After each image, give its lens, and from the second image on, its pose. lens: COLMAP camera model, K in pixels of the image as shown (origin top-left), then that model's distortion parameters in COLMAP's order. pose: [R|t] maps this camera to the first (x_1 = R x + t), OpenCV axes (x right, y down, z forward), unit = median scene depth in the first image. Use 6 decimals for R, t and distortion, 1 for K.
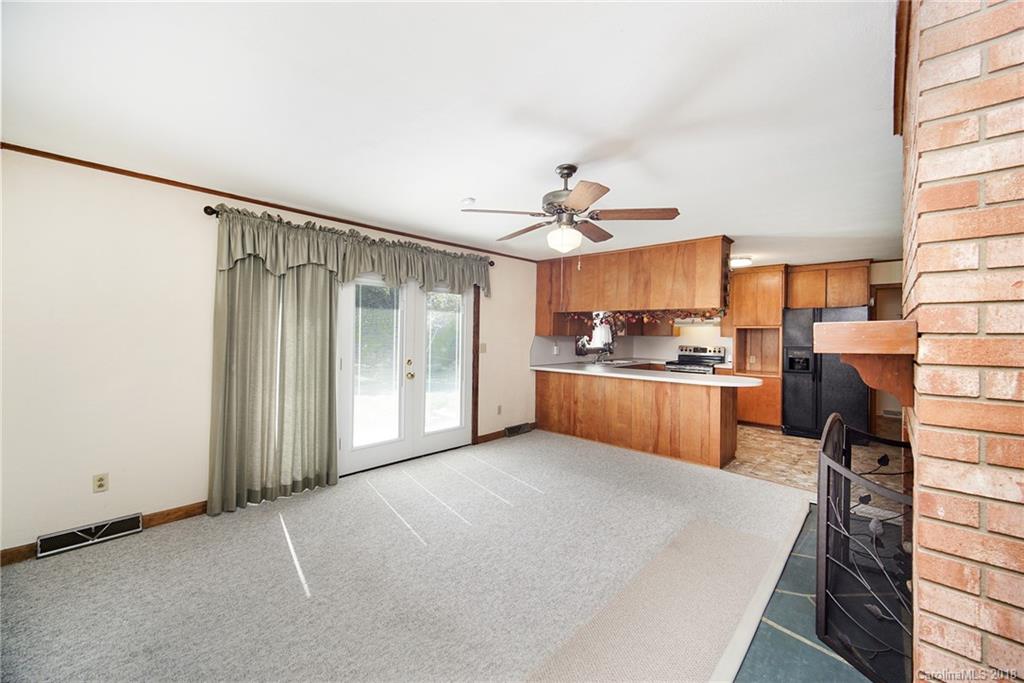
lens RADIAL K [[416.0, 0, 516.2], [0, 416.0, 342.2], [0, 0, 1]] dist [-0.001455, -0.000397]
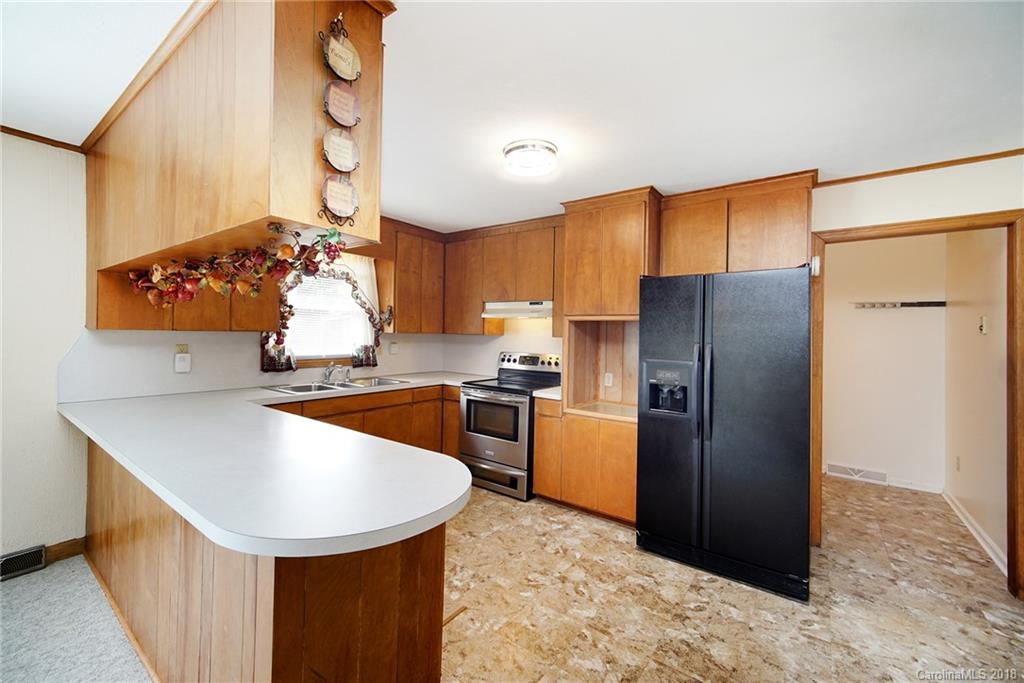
lens RADIAL K [[416.0, 0, 516.2], [0, 416.0, 342.2], [0, 0, 1]] dist [-0.001455, -0.000397]
pose [[0.994222, 0.007897, 0.107051, 0.478053], [-0.007965, 0.999968, 0.000211, -0.007428], [-0.107046, -0.001063, 0.994254, 0.579829]]
